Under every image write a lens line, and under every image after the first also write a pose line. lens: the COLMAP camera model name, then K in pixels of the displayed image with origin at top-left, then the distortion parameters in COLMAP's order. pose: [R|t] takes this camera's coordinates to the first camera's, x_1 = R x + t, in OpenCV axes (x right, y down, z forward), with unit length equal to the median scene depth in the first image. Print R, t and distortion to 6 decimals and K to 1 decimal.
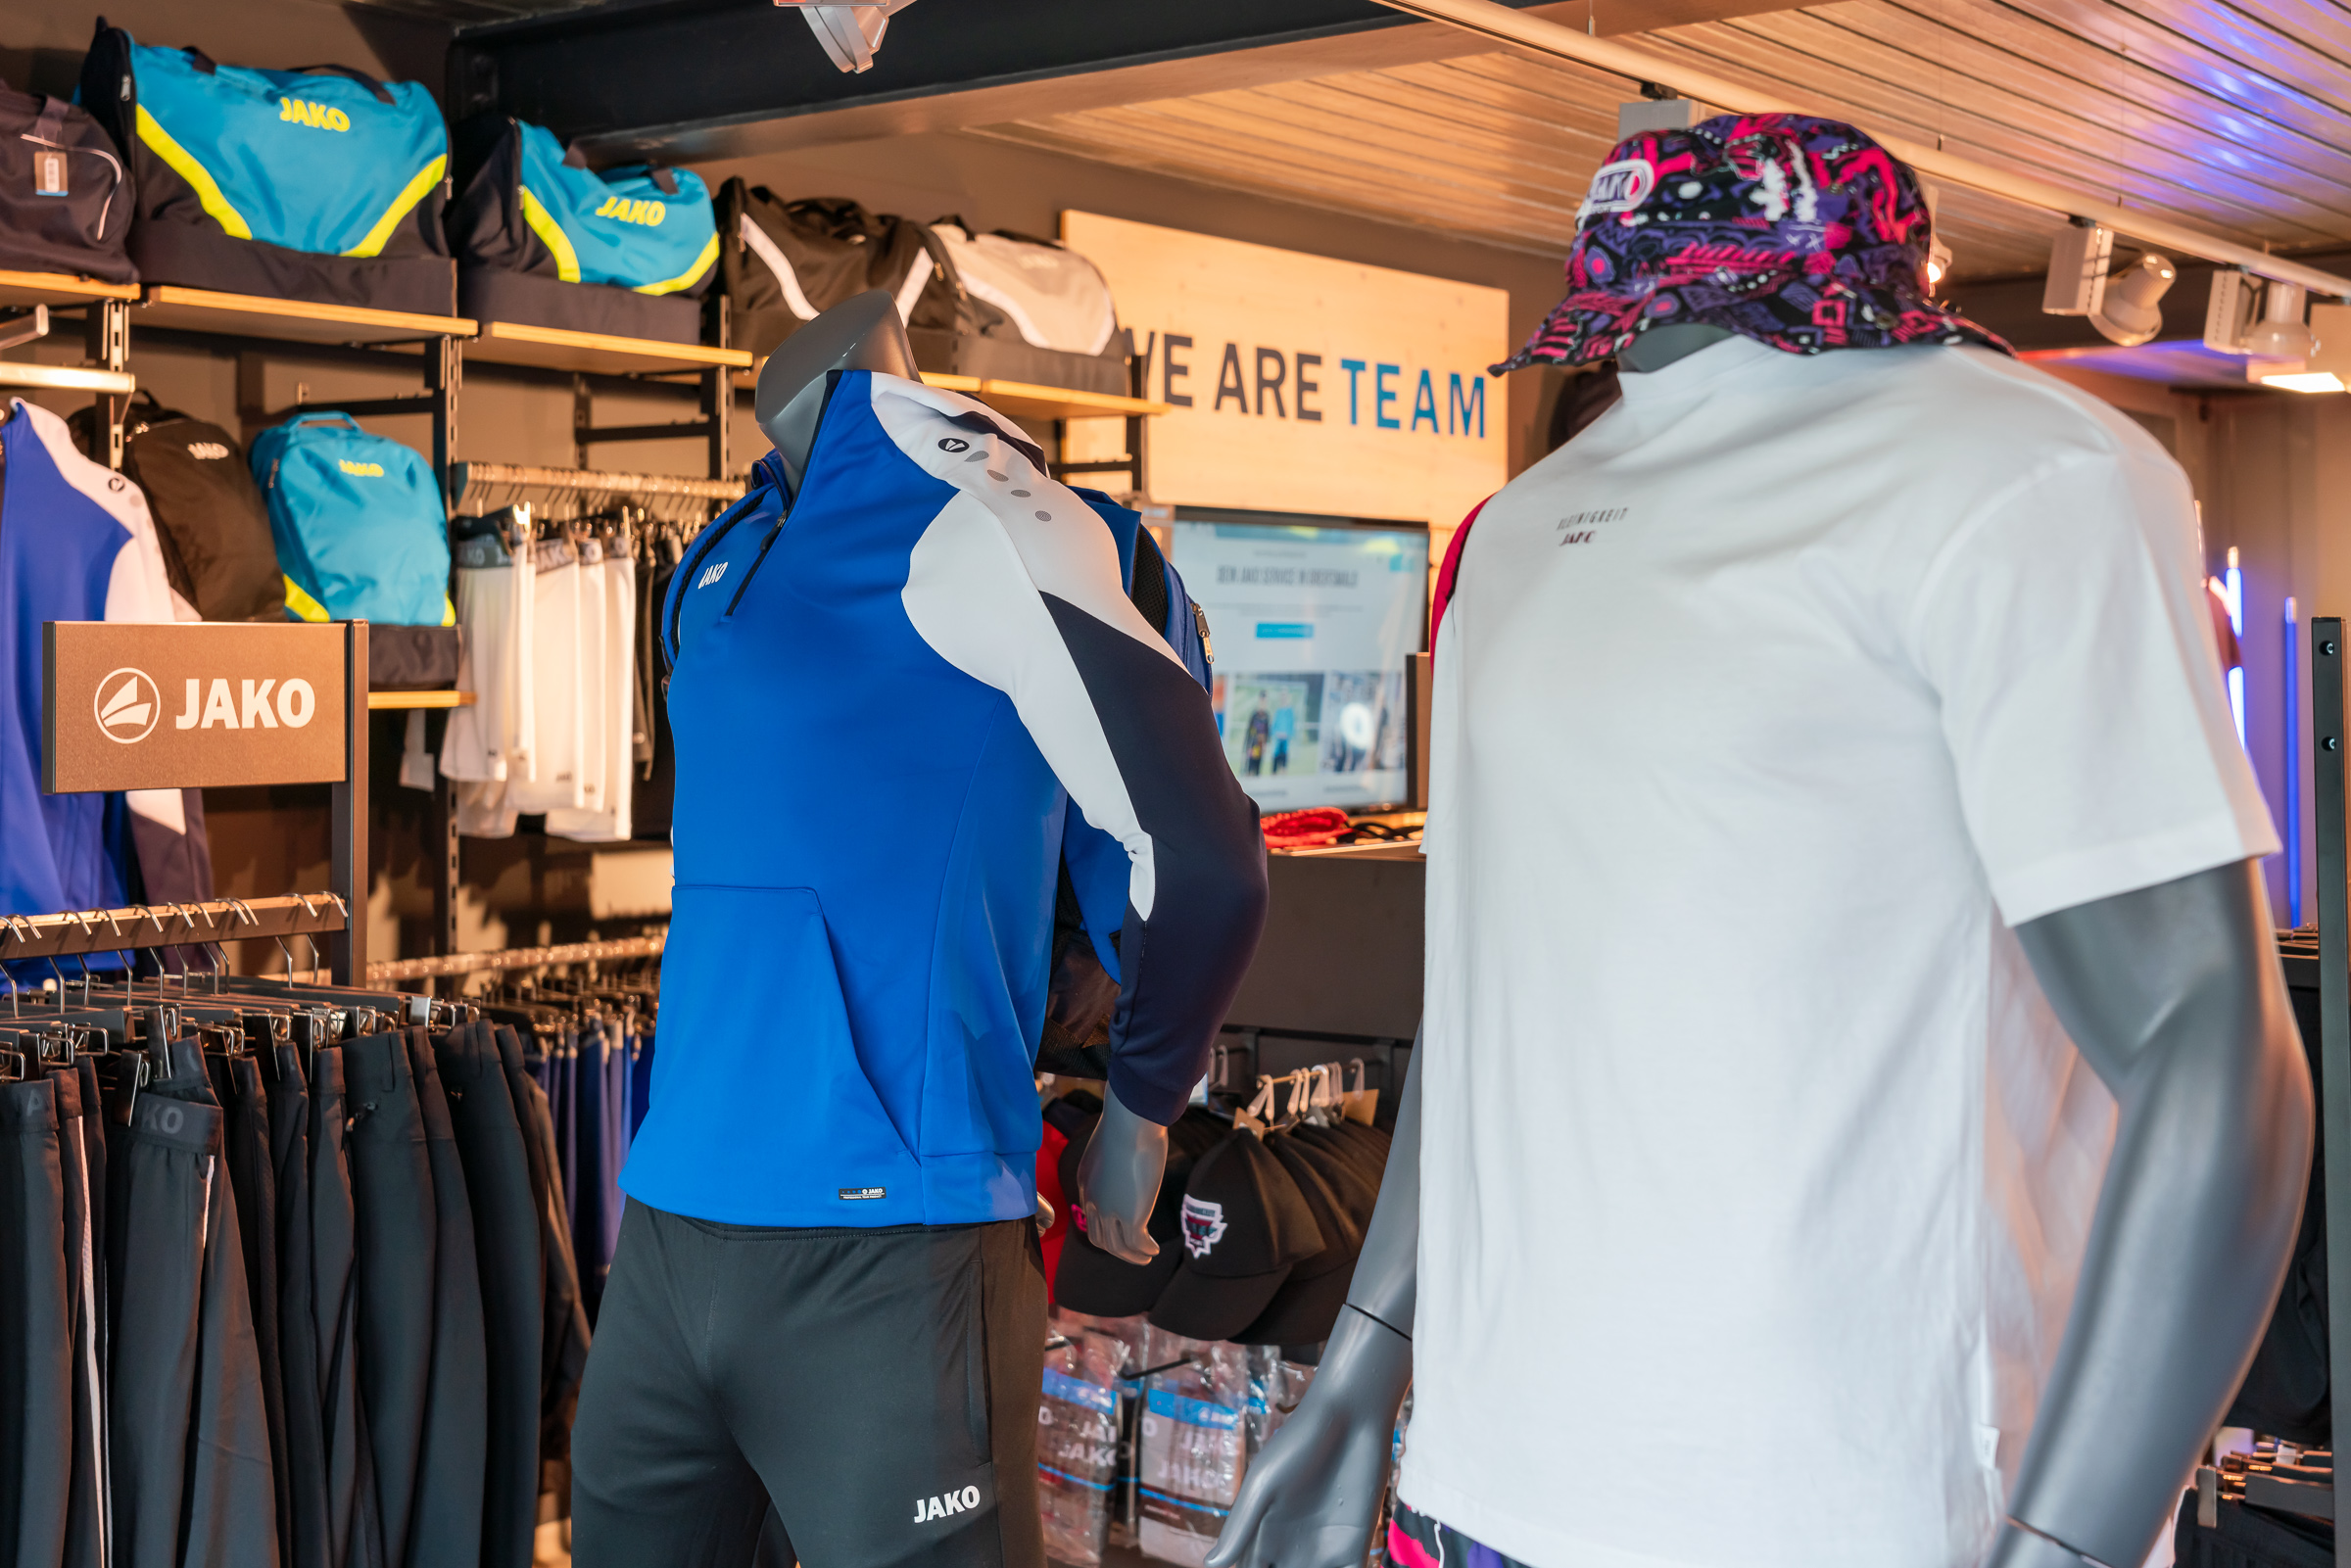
lens RADIAL K [[3145.3, 0, 1178.0], [0, 3145.3, 786.1], [0, 0, 1]] dist [0.004356, 0.000000]
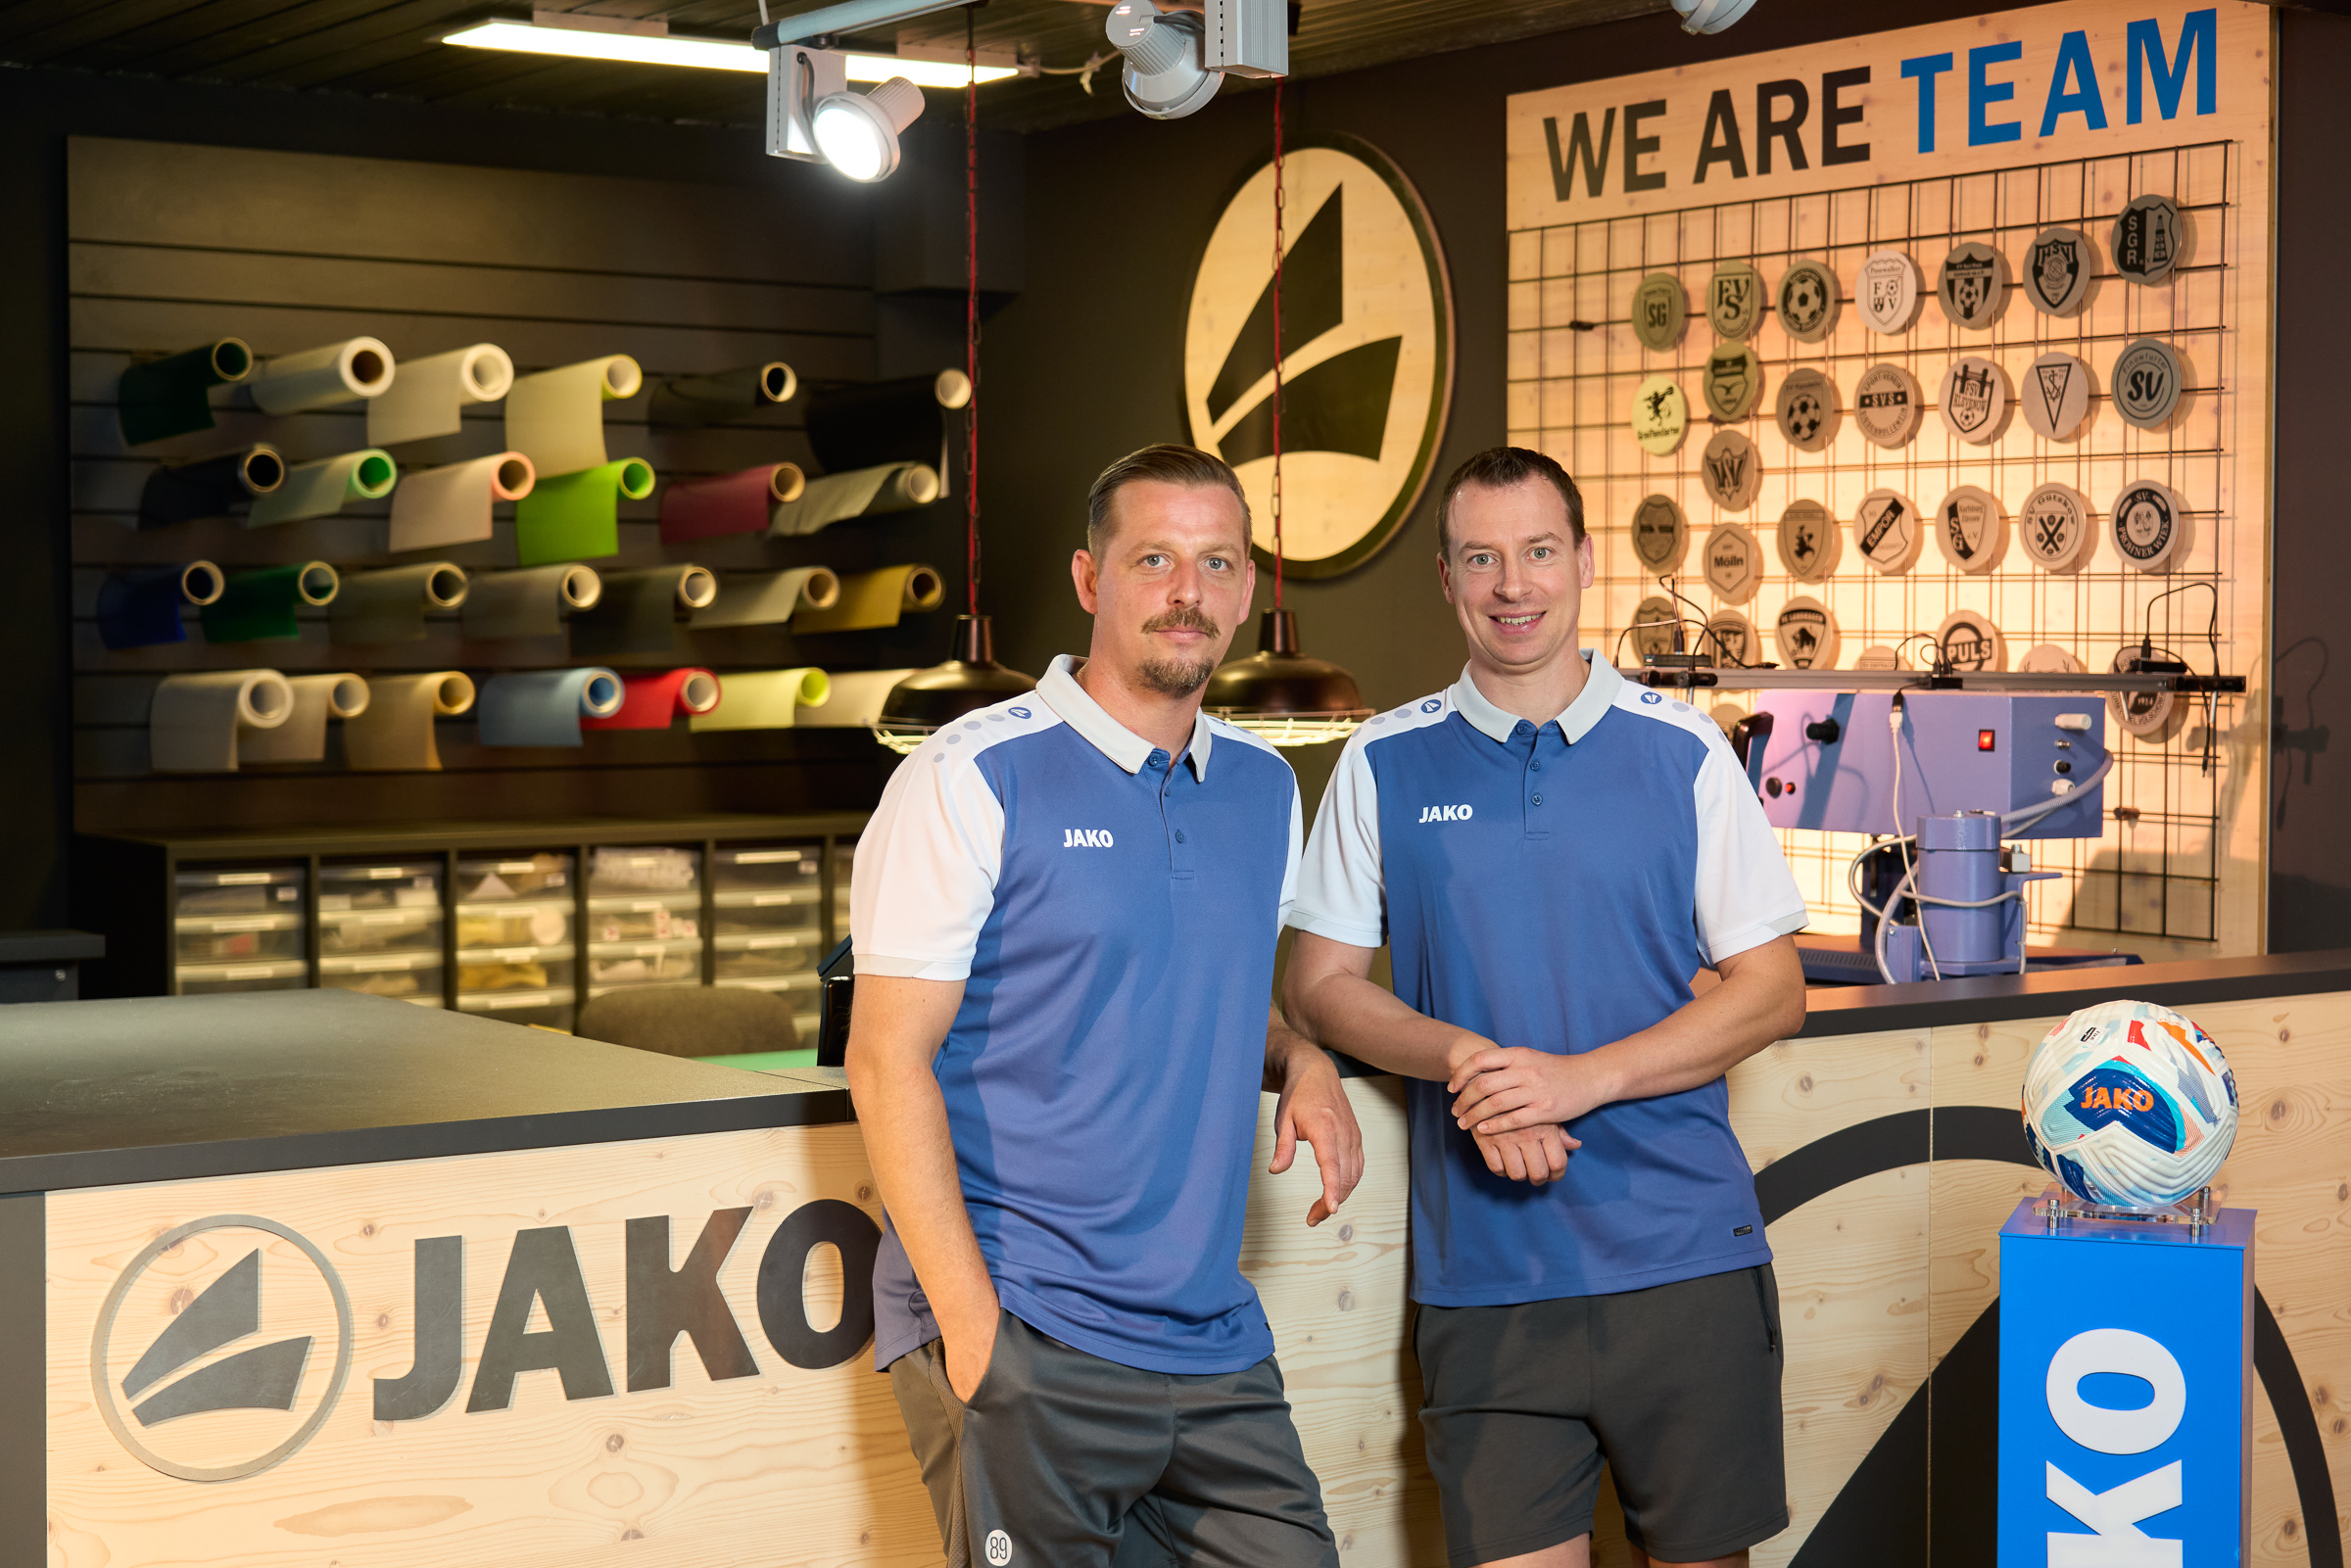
lens RADIAL K [[3765.7, 0, 1190.9], [0, 3765.7, 783.4], [0, 0, 1]] dist [0.009748, 0.000000]
pose [[-0.317208, 0.064052, -0.946190, 0.935550], [-0.020044, 0.997041, 0.074214, -0.033955], [0.948144, 0.042506, -0.314985, 1.142358]]
